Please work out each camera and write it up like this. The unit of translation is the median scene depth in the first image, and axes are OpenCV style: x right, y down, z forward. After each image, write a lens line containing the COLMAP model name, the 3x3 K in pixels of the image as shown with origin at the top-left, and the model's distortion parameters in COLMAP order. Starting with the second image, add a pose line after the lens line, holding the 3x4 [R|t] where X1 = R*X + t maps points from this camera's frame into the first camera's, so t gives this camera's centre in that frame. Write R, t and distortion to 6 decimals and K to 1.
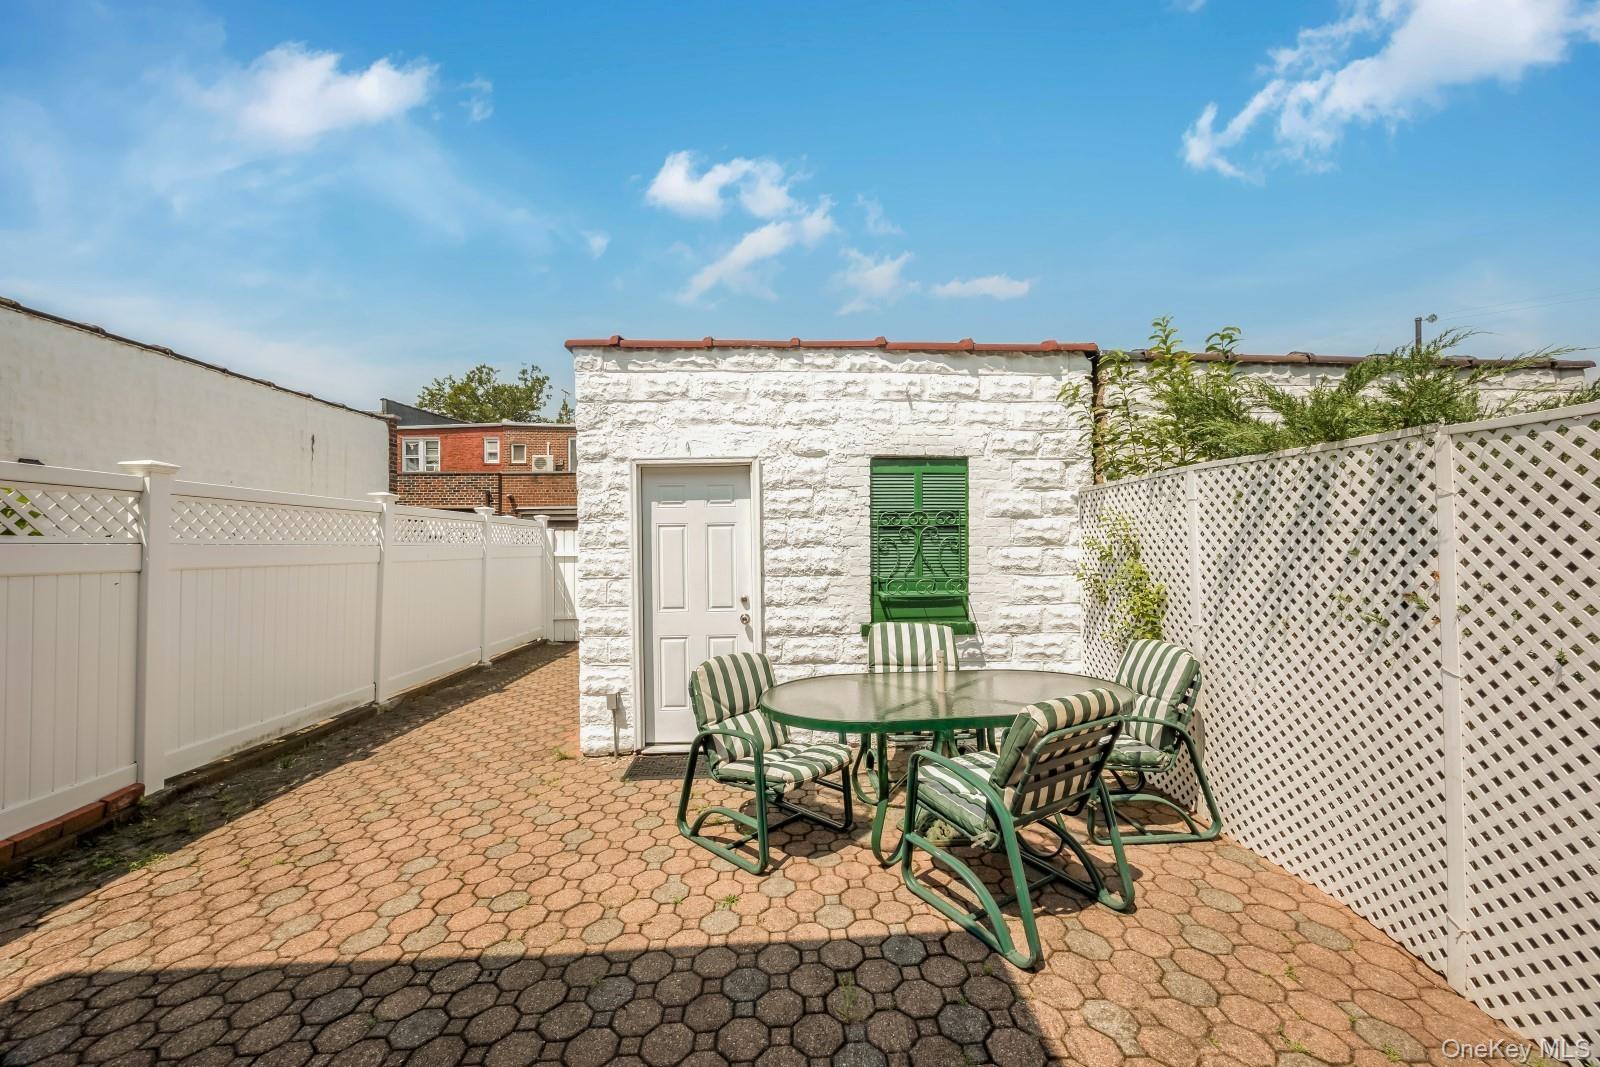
lens RADIAL K [[622.3, 0, 801.7], [0, 622.3, 528.3], [0, 0, 1]] dist [-0.001676, -0.000074]
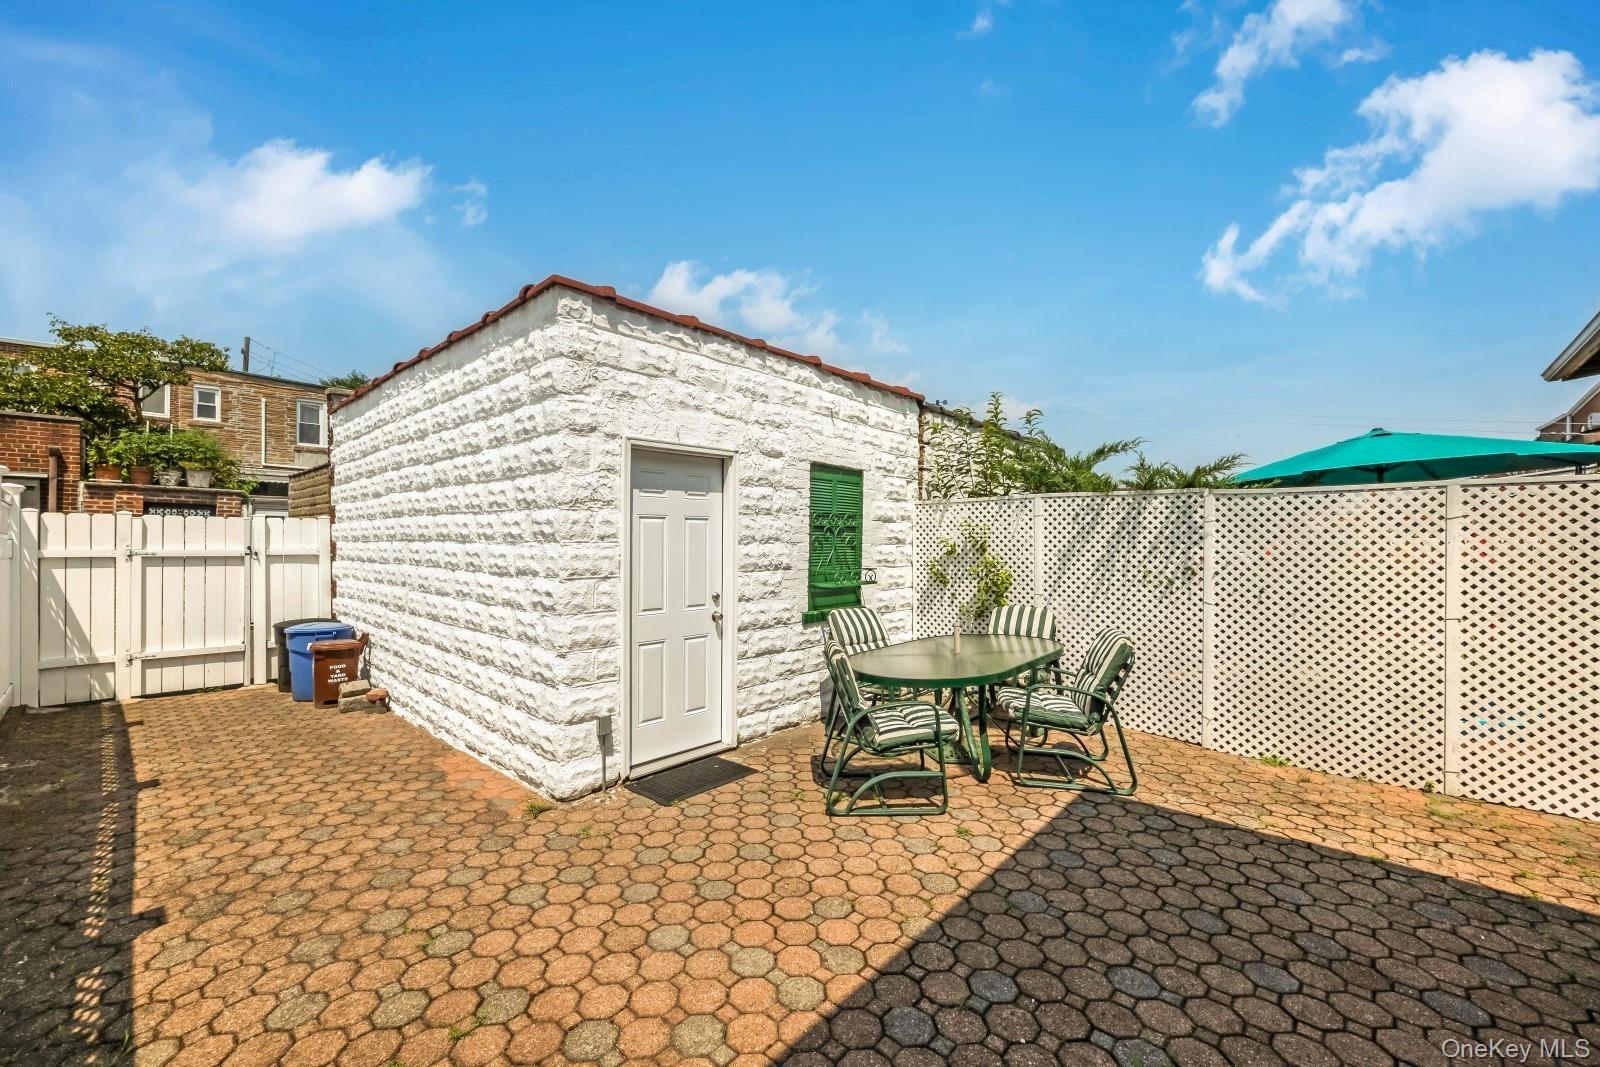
lens RADIAL K [[644.9, 0, 800.0], [0, 644.9, 533.5], [0, 0, 1]] dist [-0.000066, 0.000120]
pose [[0.696687, 0.021661, 0.717049, -0.737433], [-0.027089, 0.999626, -0.003877, 0.017014], [-0.716864, -0.016723, 0.697012, 0.211630]]
